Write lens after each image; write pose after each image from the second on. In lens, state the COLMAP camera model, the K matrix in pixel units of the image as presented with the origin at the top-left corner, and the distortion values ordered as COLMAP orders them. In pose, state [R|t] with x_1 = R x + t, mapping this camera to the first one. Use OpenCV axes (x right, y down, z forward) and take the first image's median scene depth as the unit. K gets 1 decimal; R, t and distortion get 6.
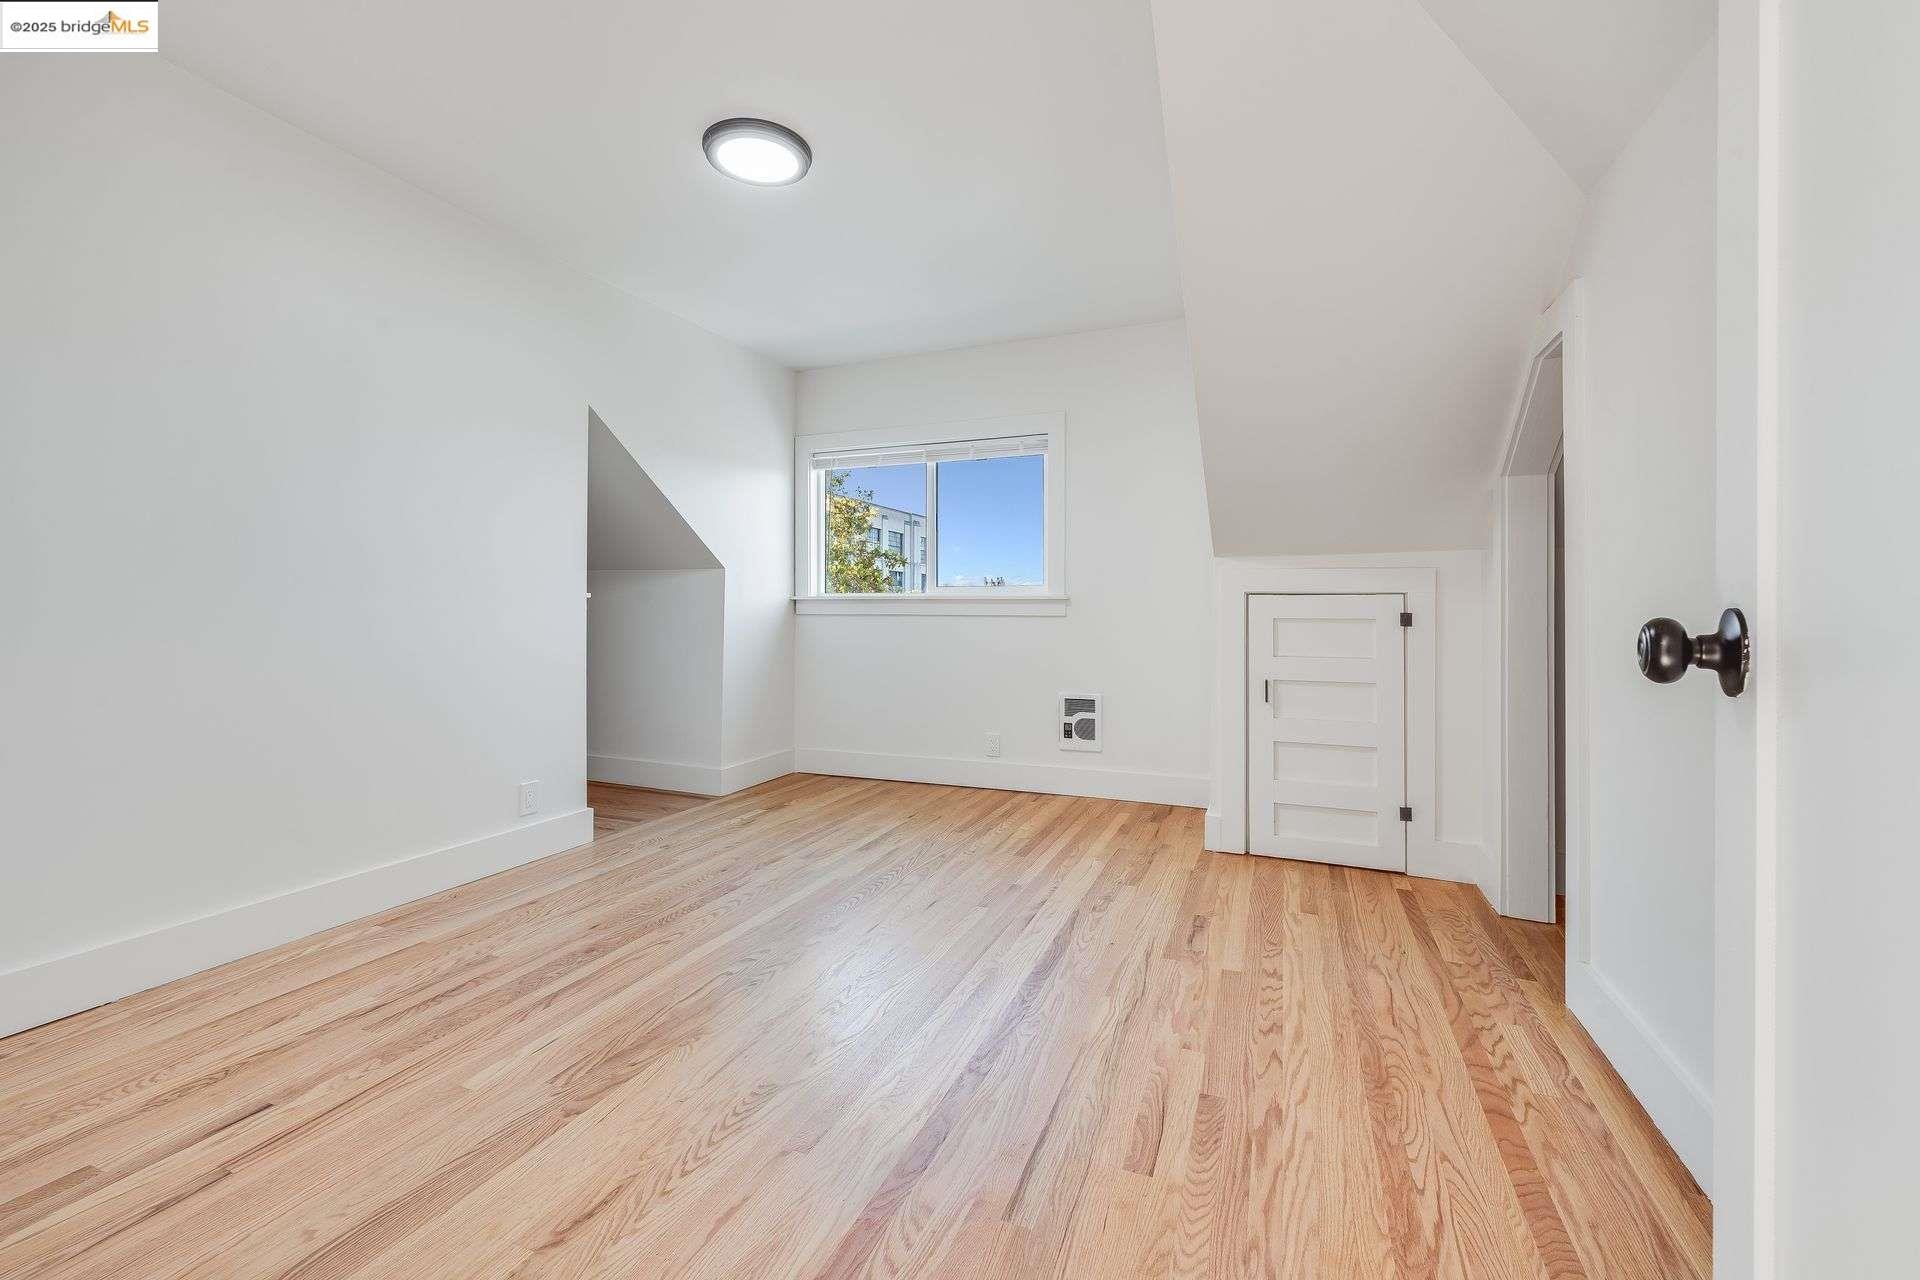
lens RADIAL K [[794.7, 0, 963.2], [0, 794.7, 623.9], [0, 0, 1]] dist [-0.001861, -0.000059]
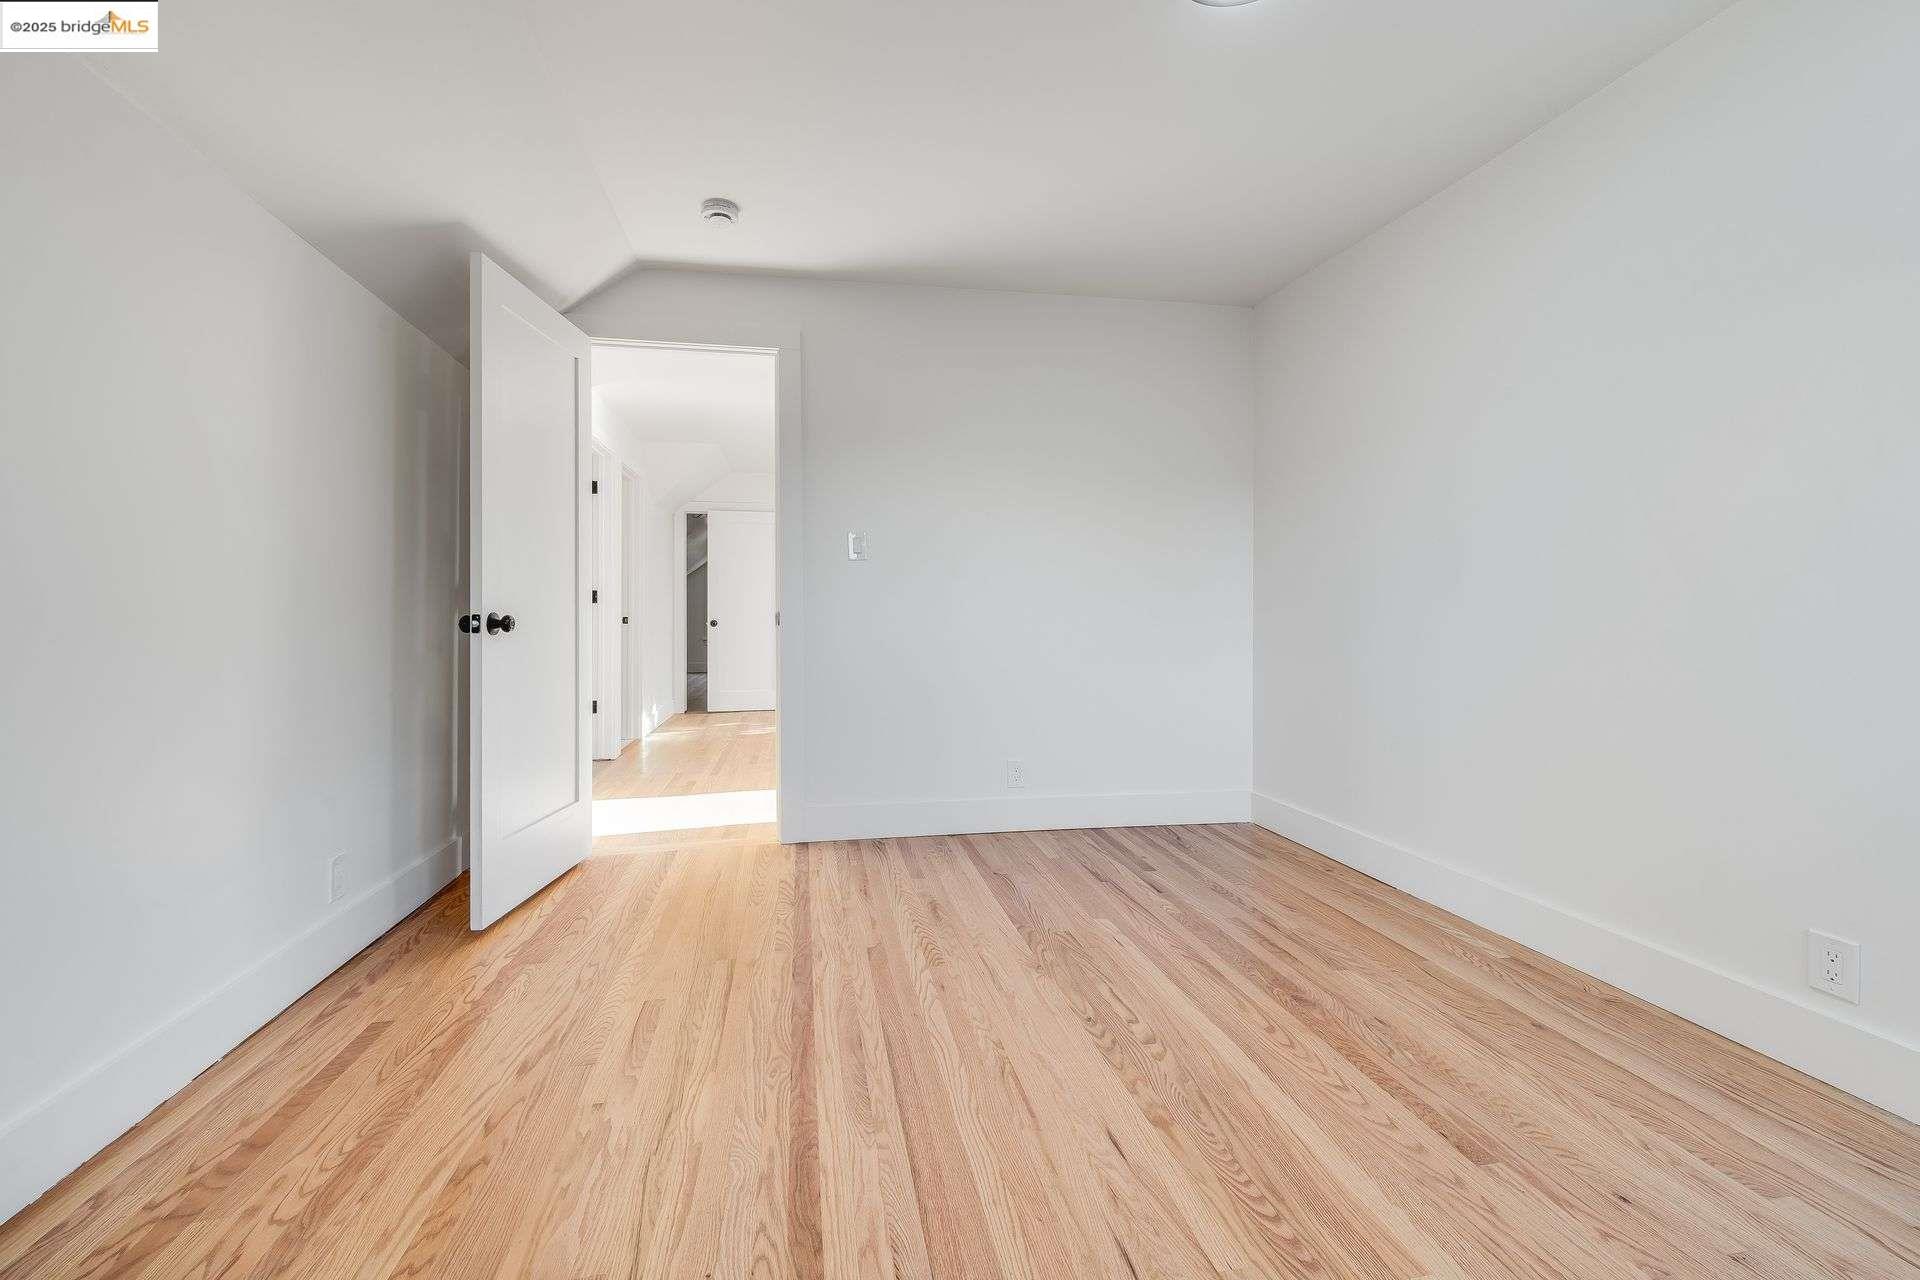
lens RADIAL K [[794.7, 0, 965.7], [0, 794.7, 627.5], [0, 0, 1]] dist [-0.001861, -0.000059]
pose [[-0.831692, 0.003392, -0.555227, 0.410680], [-0.013662, 0.999554, 0.026571, -0.030352], [0.555069, 0.029684, -0.831274, 1.862686]]
